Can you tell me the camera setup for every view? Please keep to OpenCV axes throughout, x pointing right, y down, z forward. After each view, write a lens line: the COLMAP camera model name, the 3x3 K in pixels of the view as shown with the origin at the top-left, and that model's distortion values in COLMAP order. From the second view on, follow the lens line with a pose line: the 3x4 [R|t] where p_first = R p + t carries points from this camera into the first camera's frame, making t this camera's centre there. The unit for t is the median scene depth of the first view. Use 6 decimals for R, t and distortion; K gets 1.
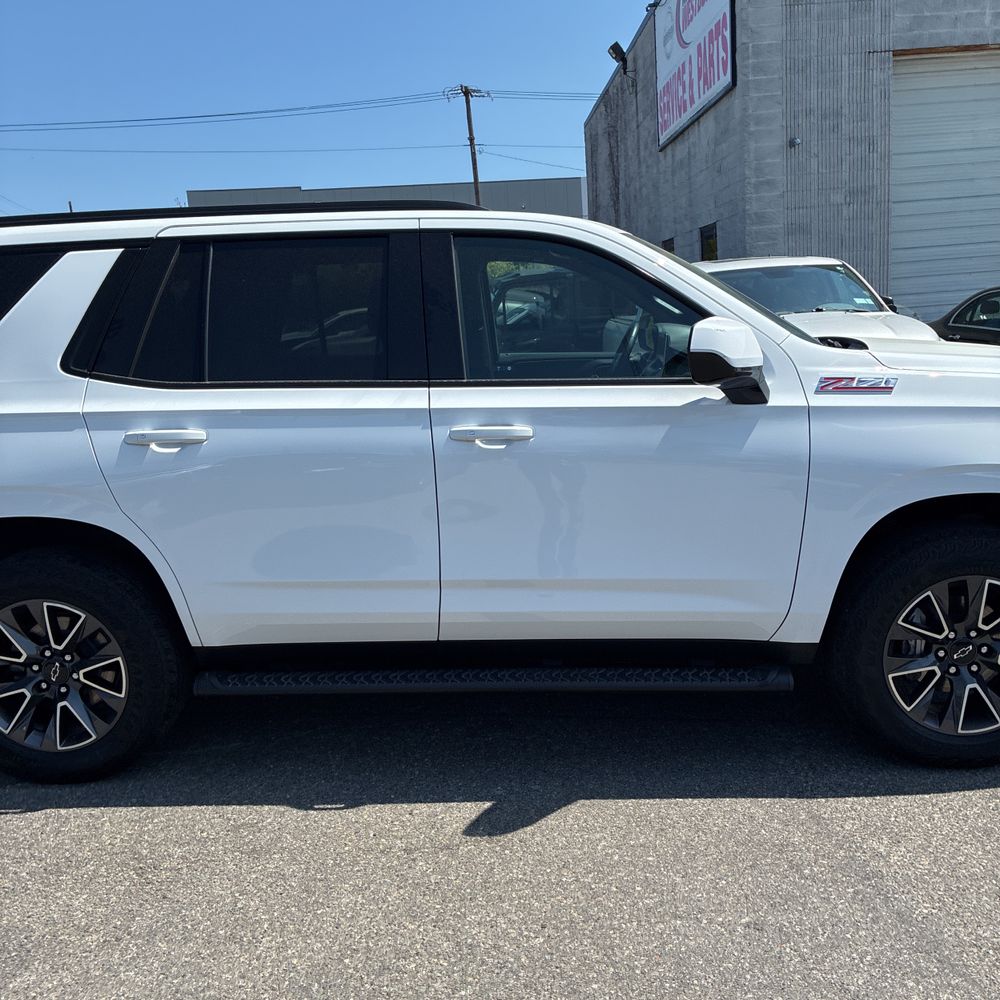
lens RADIAL K [[1013.5, 0, 517.3], [0, 1013.5, 520.9], [0, 0, 1]] dist [0.031639, -0.021420]
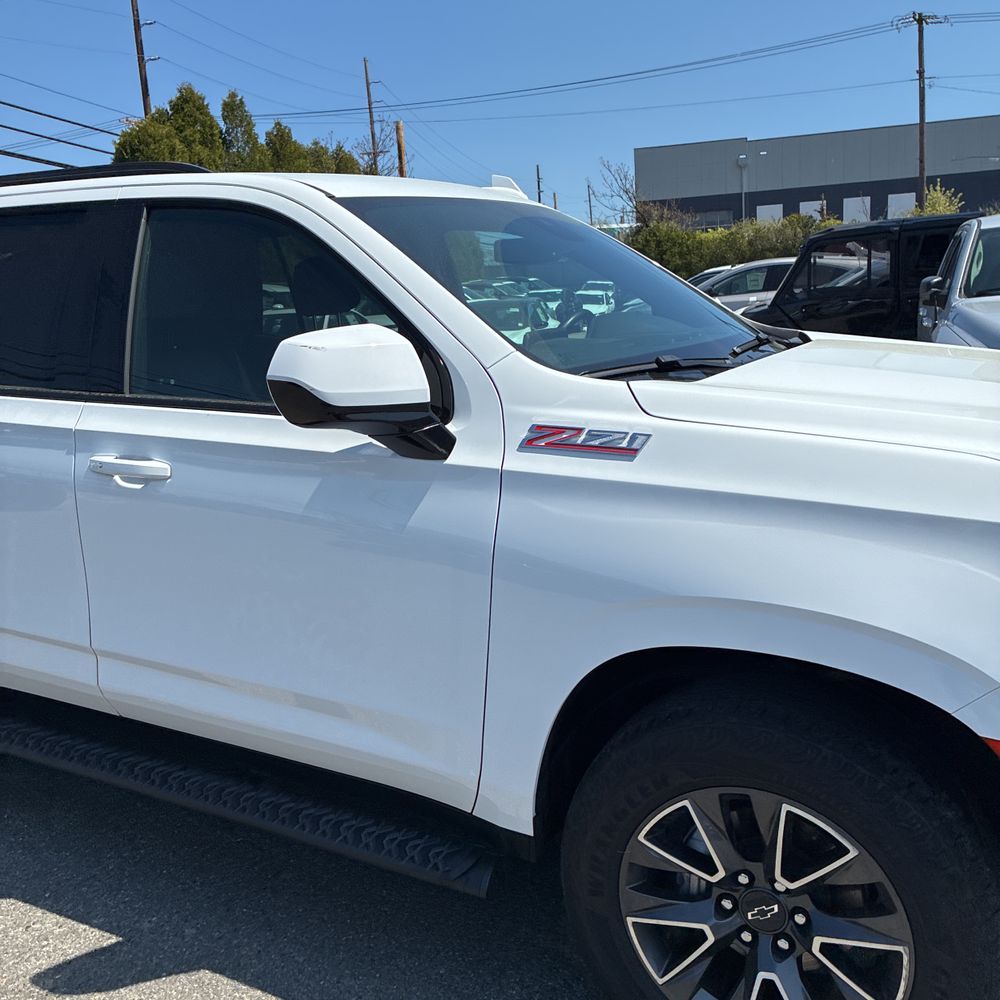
lens RADIAL K [[1009.8, 0, 487.7], [0, 1009.8, 496.8], [0, 0, 1]] dist [0.026932, -0.020735]
pose [[0.894904, 0.097700, -0.435433, 0.514903], [-0.087908, 0.995216, 0.042633, -0.113813], [0.437515, 0.000126, 0.899211, 0.407517]]
